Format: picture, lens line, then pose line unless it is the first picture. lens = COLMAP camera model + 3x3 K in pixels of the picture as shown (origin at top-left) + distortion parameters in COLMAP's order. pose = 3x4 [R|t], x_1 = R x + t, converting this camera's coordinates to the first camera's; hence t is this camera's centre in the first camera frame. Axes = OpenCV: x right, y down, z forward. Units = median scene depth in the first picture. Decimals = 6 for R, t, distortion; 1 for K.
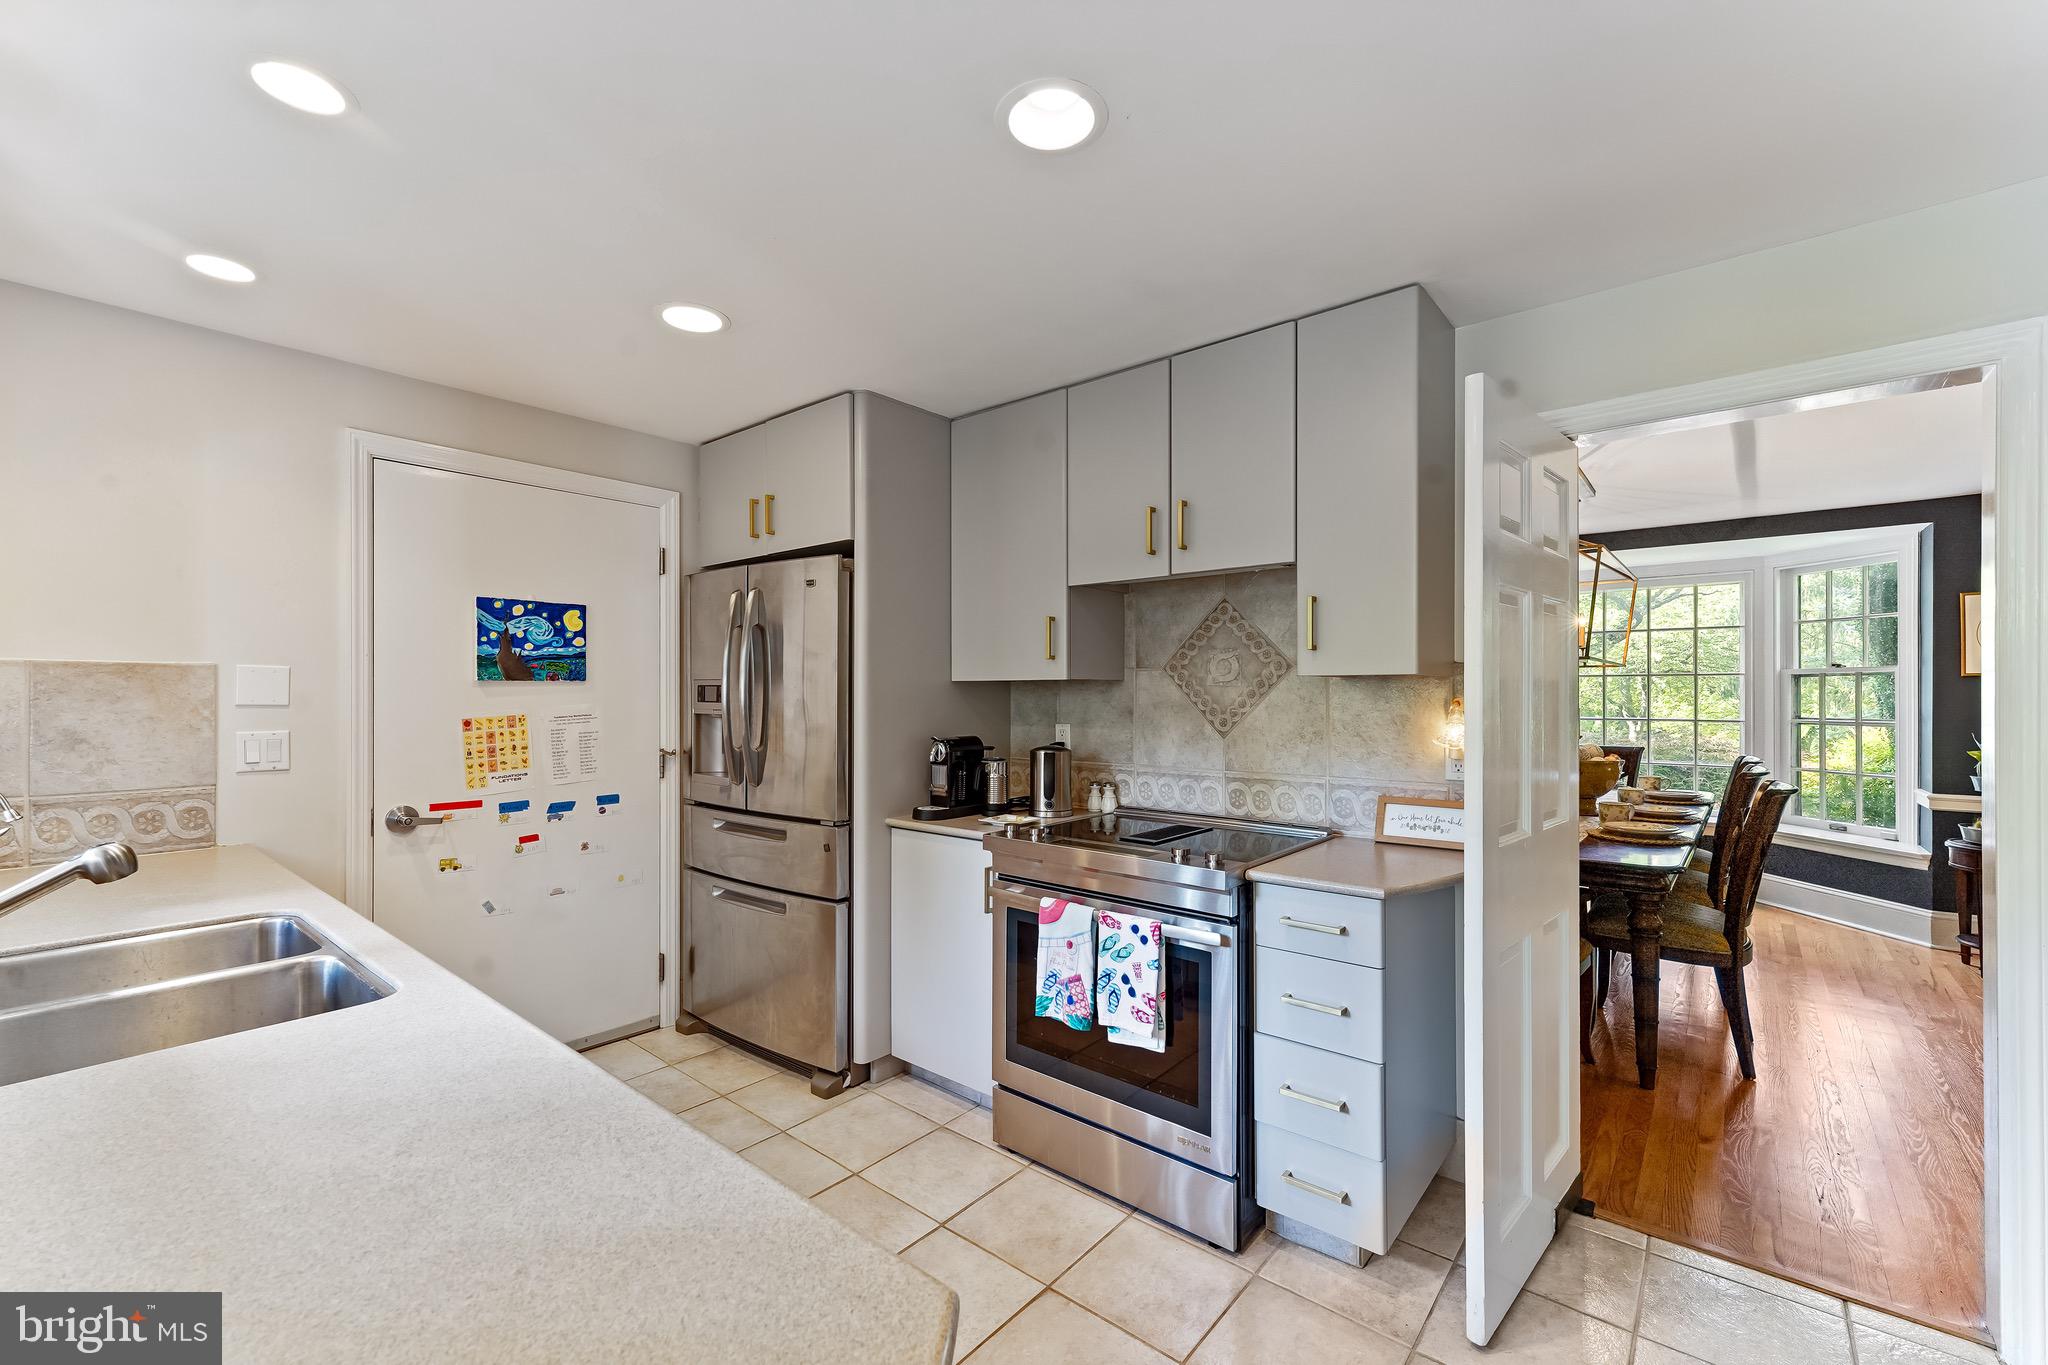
lens RADIAL K [[836.3, 0, 1032.9], [0, 836.3, 693.7], [0, 0, 1]] dist [0.009486, 0.000053]
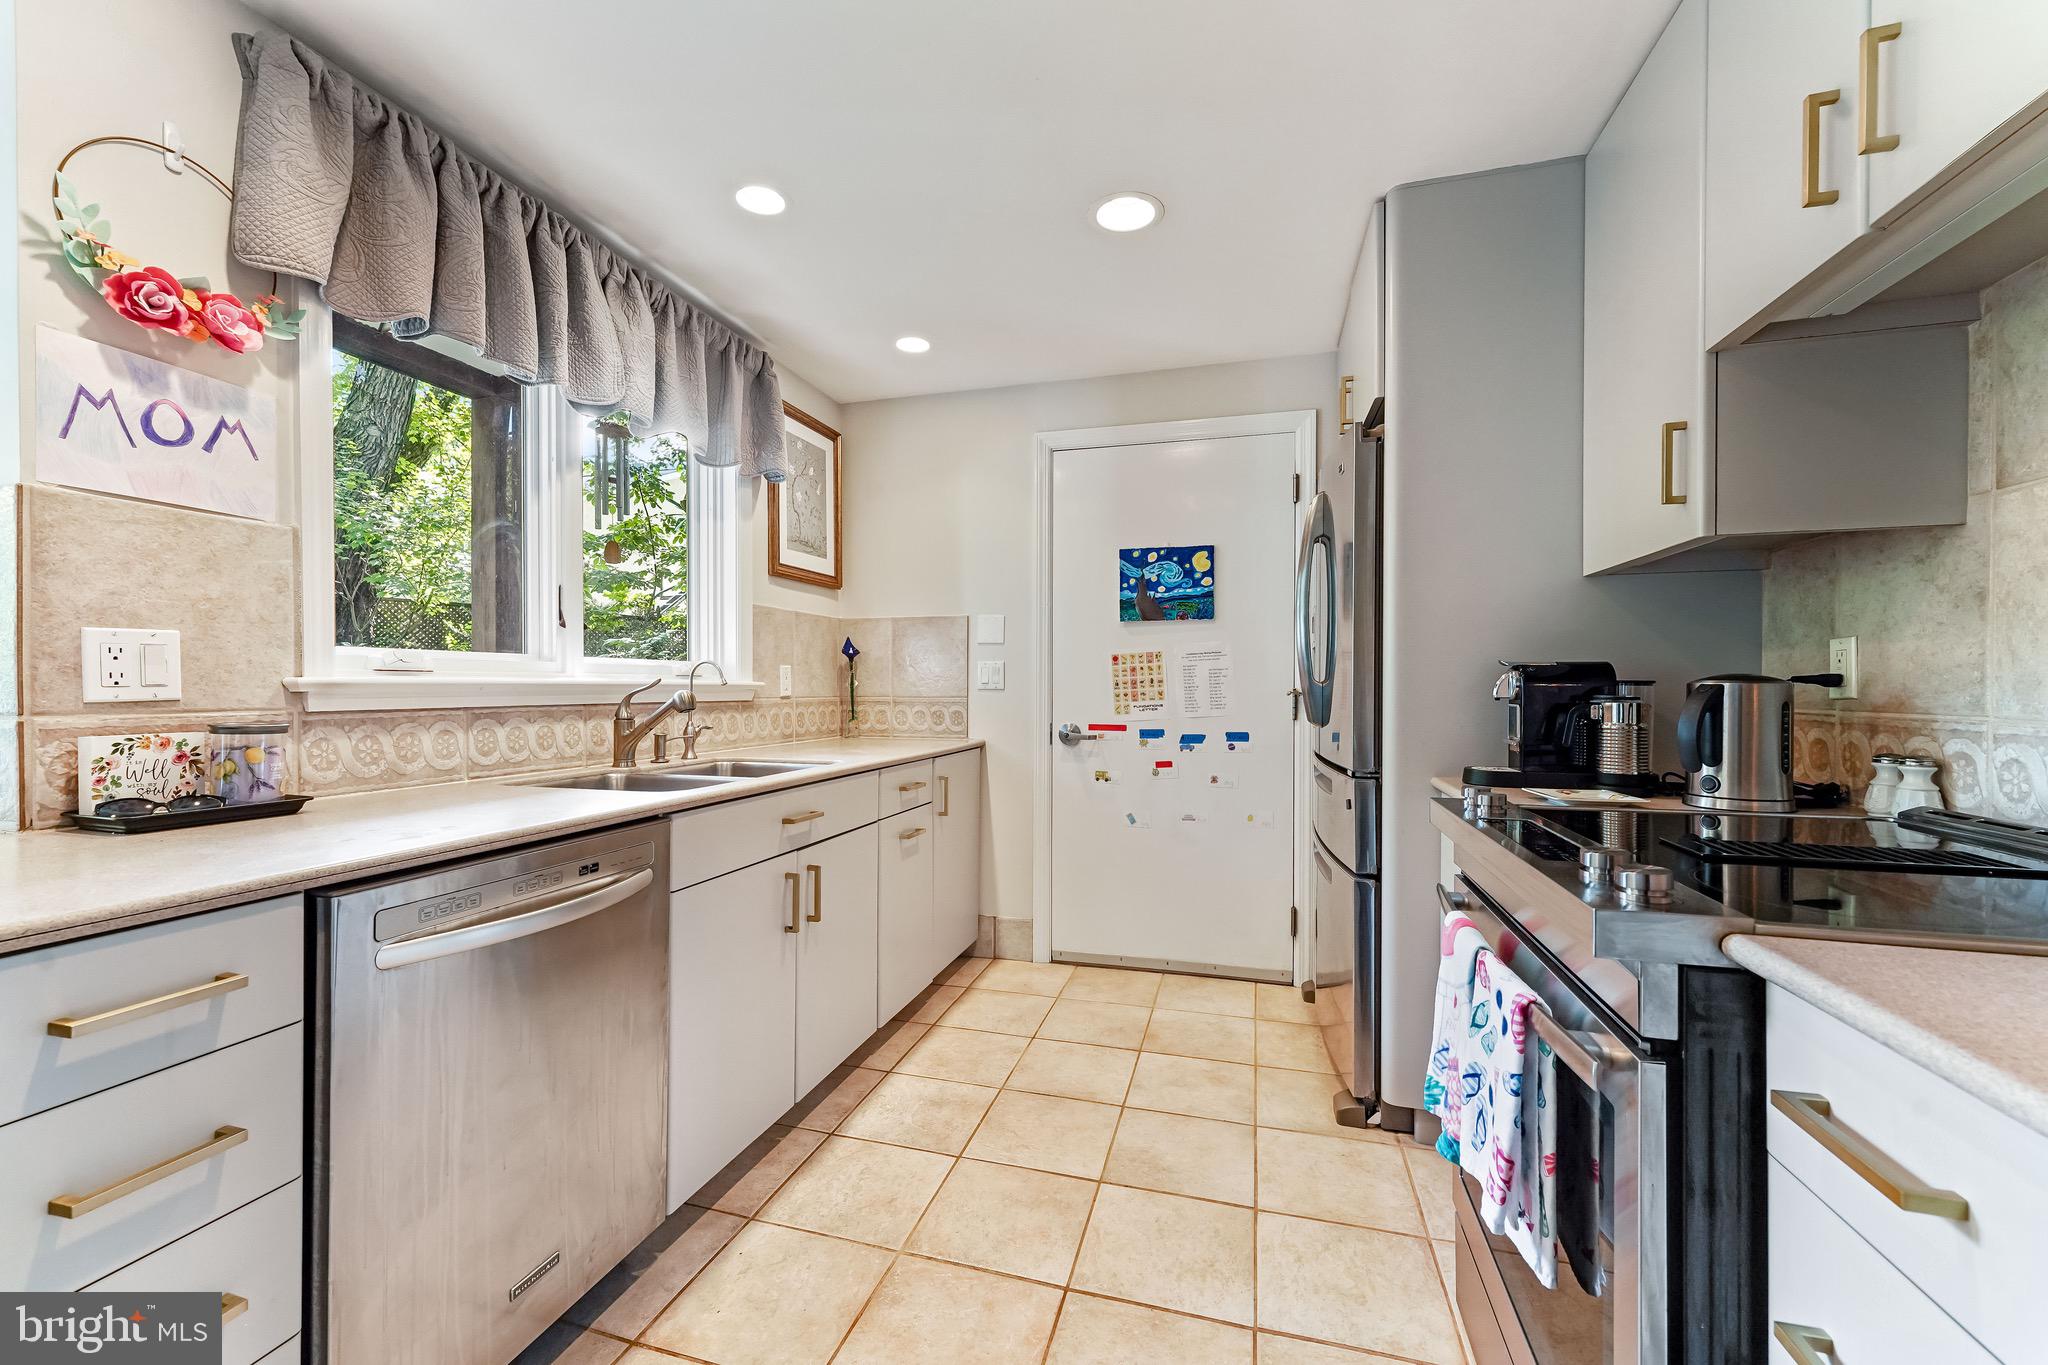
lens RADIAL K [[836.3, 0, 1028.3], [0, 836.3, 688.2], [0, 0, 1]] dist [0.009486, 0.000053]
pose [[0.404419, 0.000962, -0.914573, 0.327495], [0.002976, 0.999993, 0.002368, 0.069533], [0.914569, -0.003680, 0.404413, 0.392072]]
